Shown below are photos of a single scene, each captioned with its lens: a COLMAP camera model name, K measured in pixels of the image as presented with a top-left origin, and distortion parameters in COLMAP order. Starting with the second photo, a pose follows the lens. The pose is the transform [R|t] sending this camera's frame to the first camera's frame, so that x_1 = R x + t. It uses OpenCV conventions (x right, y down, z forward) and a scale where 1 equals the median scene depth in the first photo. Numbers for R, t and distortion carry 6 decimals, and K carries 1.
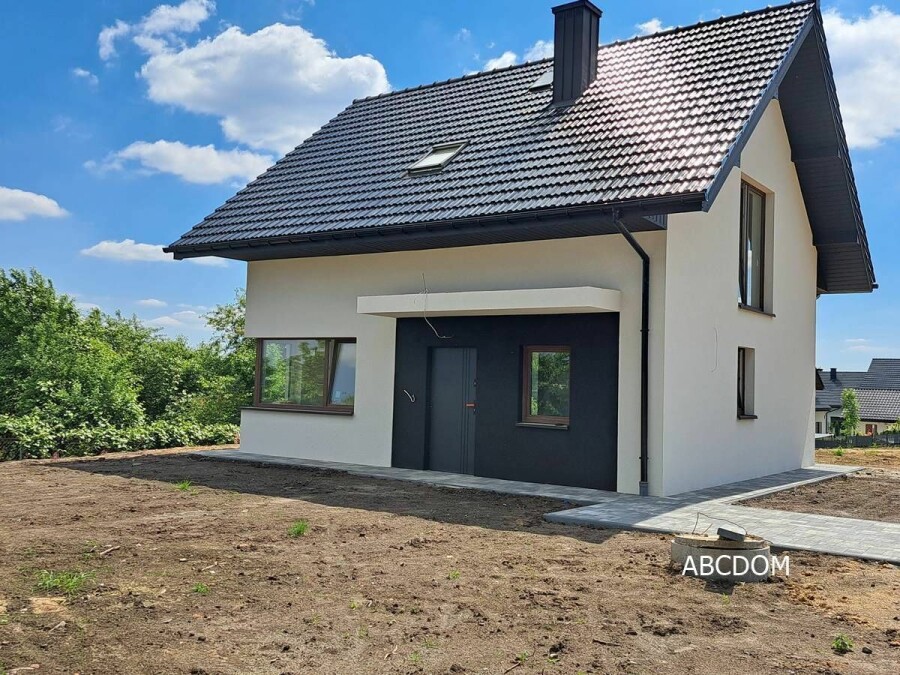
lens RADIAL K [[882.4, 0, 450.0], [0, 882.4, 337.5], [0, 0, 1]] dist [0.065824, -0.007380]
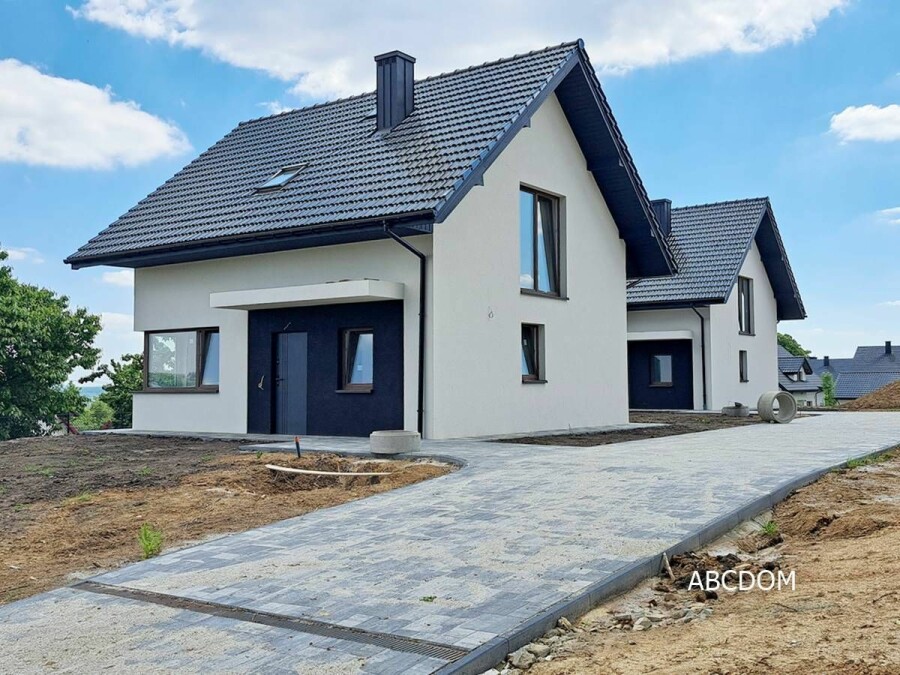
lens RADIAL K [[882.4, 0, 450.0], [0, 882.4, 337.5], [0, 0, 1]] dist [0.065824, -0.007380]
pose [[0.999334, -0.034687, 0.011354, 0.195768], [0.034648, 0.999393, 0.003620, 0.019462], [-0.011473, -0.003224, 0.999929, -0.222324]]
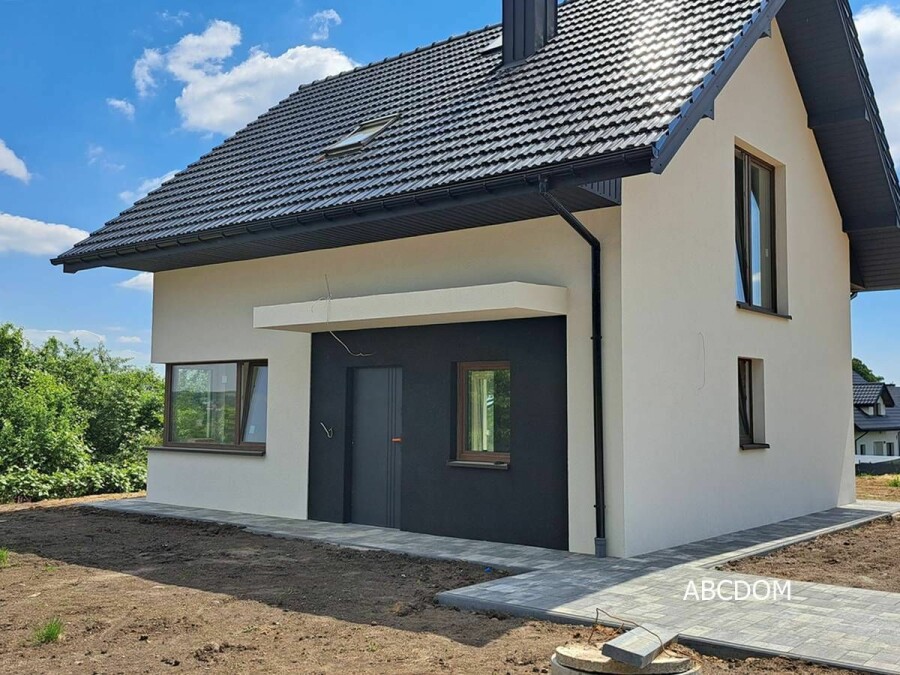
lens RADIAL K [[918.6, 0, 450.0], [0, 918.6, 337.5], [0, 0, 1]] dist [0.049445, -0.007257]
pose [[0.998102, -0.028890, -0.054384, 0.107857], [0.027442, 0.999254, -0.027171, 0.007683], [0.055128, 0.025627, 0.998150, 0.160611]]
